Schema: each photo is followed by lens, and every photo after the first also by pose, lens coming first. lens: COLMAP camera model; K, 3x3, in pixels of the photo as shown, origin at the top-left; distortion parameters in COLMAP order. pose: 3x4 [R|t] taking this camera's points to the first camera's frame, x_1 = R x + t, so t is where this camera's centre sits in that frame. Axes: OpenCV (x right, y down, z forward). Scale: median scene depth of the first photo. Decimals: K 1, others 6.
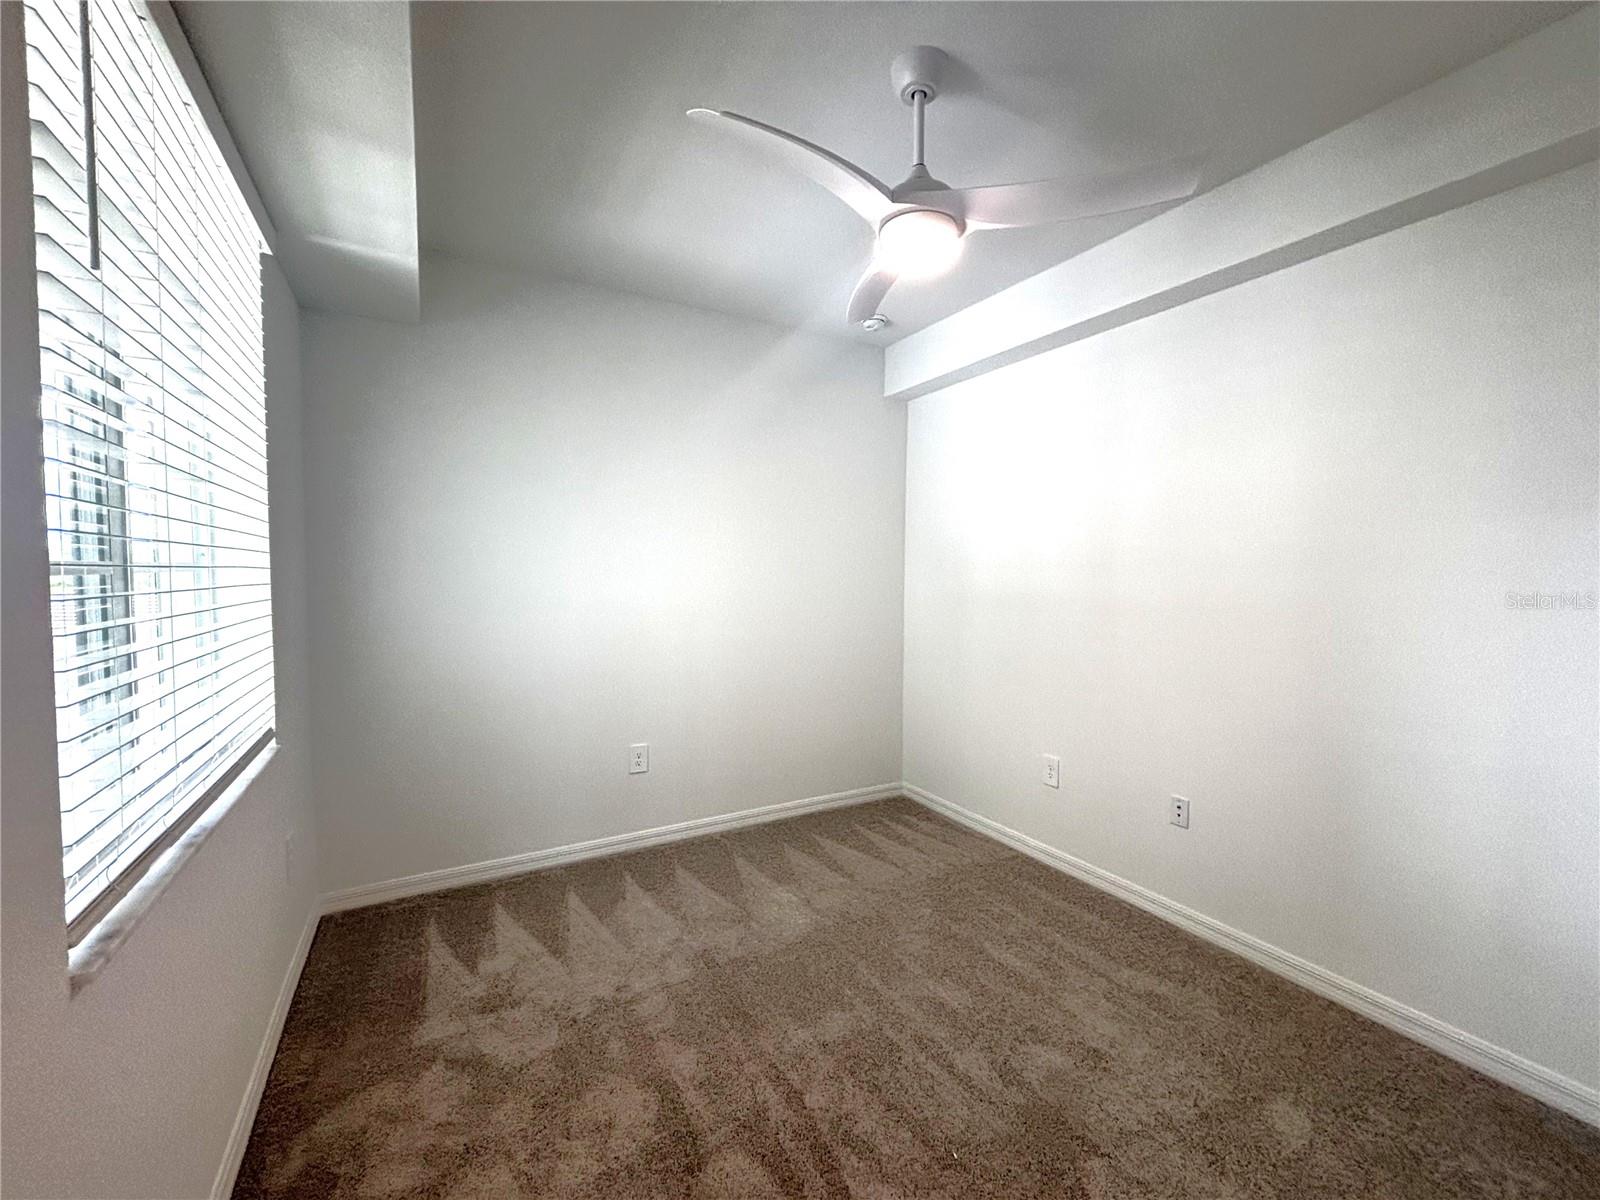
lens RADIAL K [[640.9, 0, 804.3], [0, 640.9, 595.7], [0, 0, 1]] dist [0.003404, 0.000442]
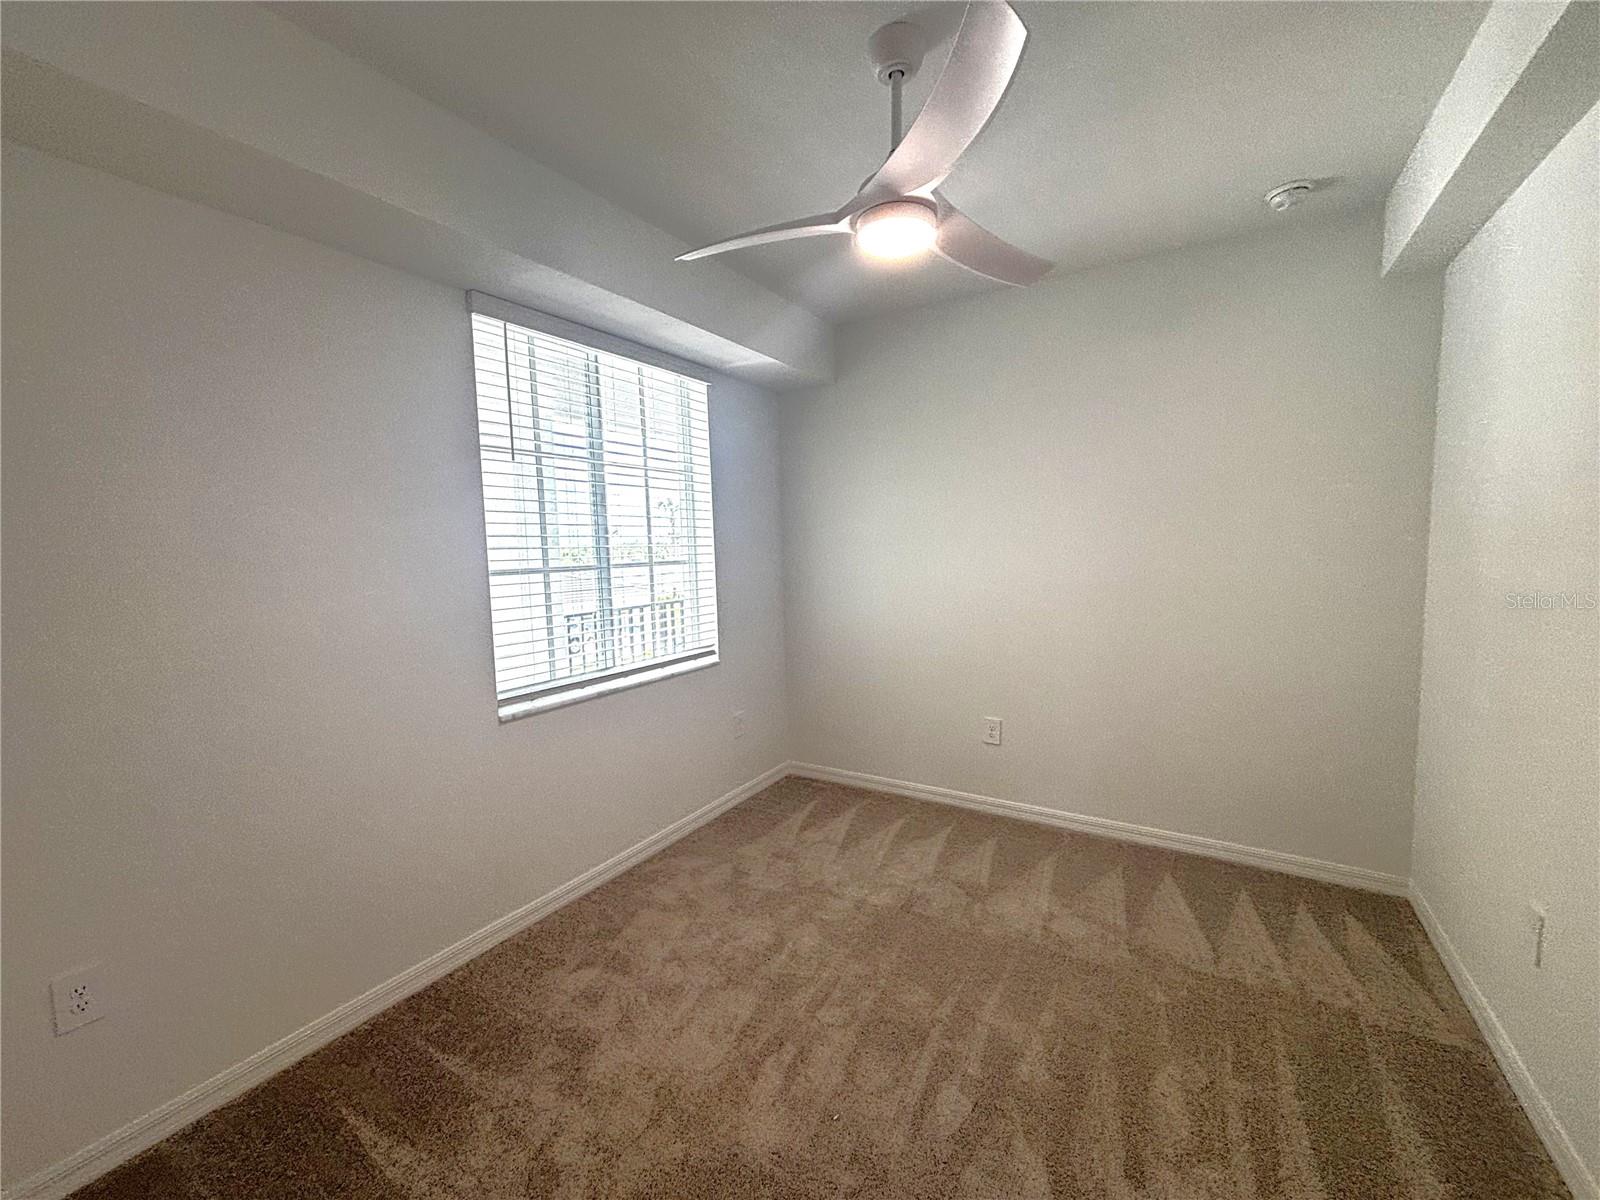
lens RADIAL K [[644.3, 0, 800.0], [0, 644.3, 600.0], [0, 0, 1]] dist [0.000795, 0.000055]
pose [[0.488182, 0.061214, -0.870592, 0.657173], [-0.006529, 0.997765, 0.066495, -0.042179], [0.872717, -0.026777, 0.487491, 0.263392]]
